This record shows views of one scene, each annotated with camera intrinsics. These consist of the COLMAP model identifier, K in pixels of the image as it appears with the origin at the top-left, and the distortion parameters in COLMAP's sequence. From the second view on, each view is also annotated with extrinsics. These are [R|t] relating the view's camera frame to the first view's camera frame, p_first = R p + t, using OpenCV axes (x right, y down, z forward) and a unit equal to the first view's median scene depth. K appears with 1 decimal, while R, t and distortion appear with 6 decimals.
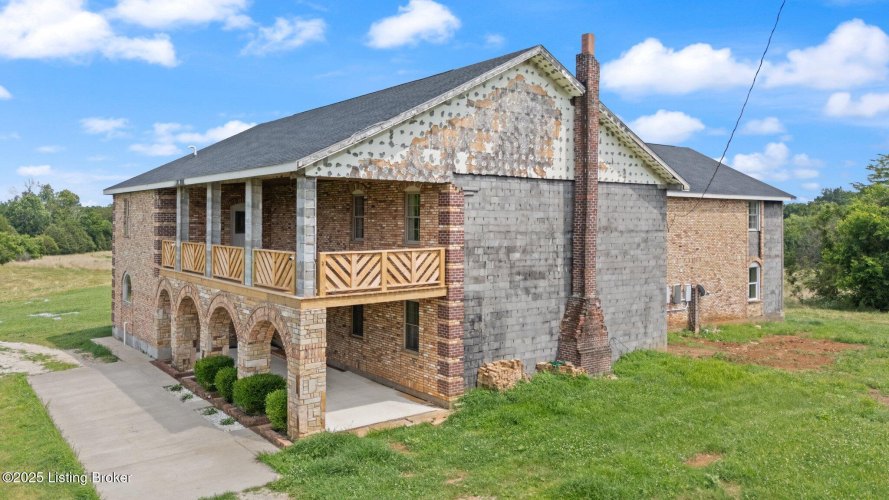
lens RADIAL K [[642.6, 0, 445.5], [0, 642.6, 218.6], [0, 0, 1]] dist [0.145872, -0.173830]
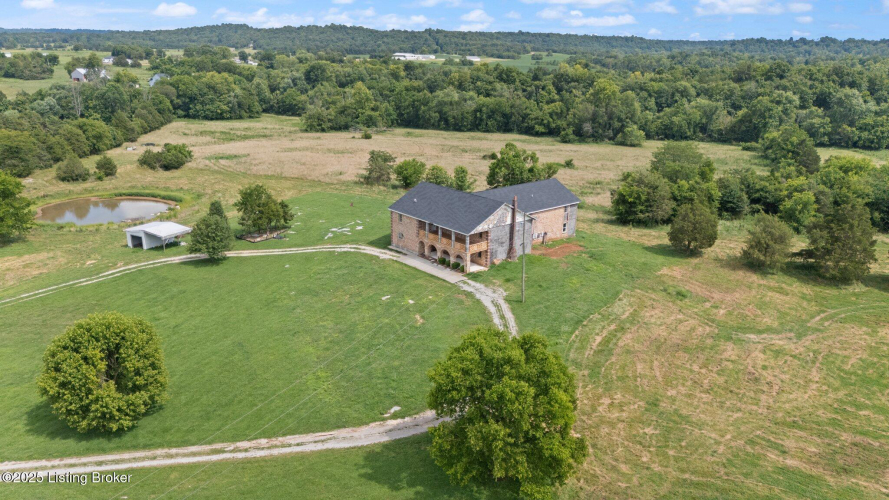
lens RADIAL K [[642.6, 0, 445.5], [0, 642.6, 218.6], [0, 0, 1]] dist [0.145872, -0.173830]
pose [[0.998352, -0.000127, 0.057389, -0.633448], [-0.014584, 0.966607, 0.255846, -1.448316], [-0.055505, -0.256262, 0.965012, -4.004126]]
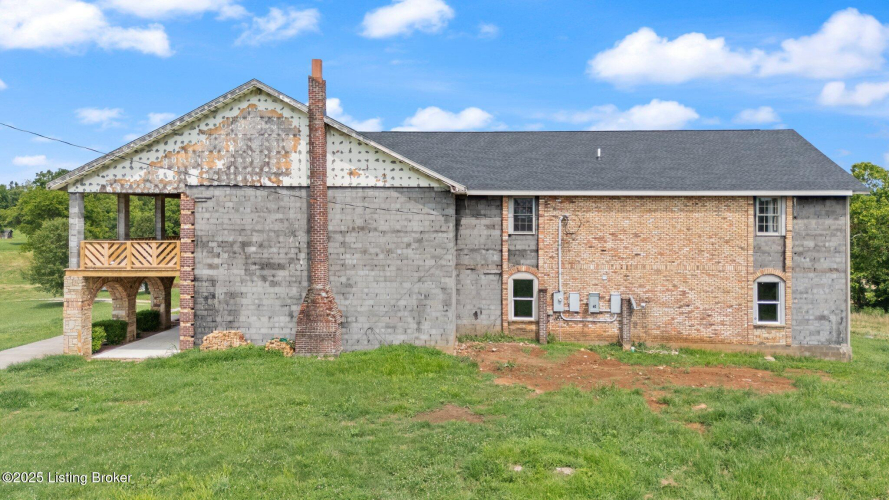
lens RADIAL K [[665.5, 0, 427.8], [0, 665.5, 217.2], [0, 0, 1]] dist [0.080408, -0.060431]
pose [[0.773462, 0.002343, -0.633839, 1.182676], [-0.001460, 0.999997, 0.001915, -0.007102], [0.633841, -0.000556, 0.773463, 0.215408]]
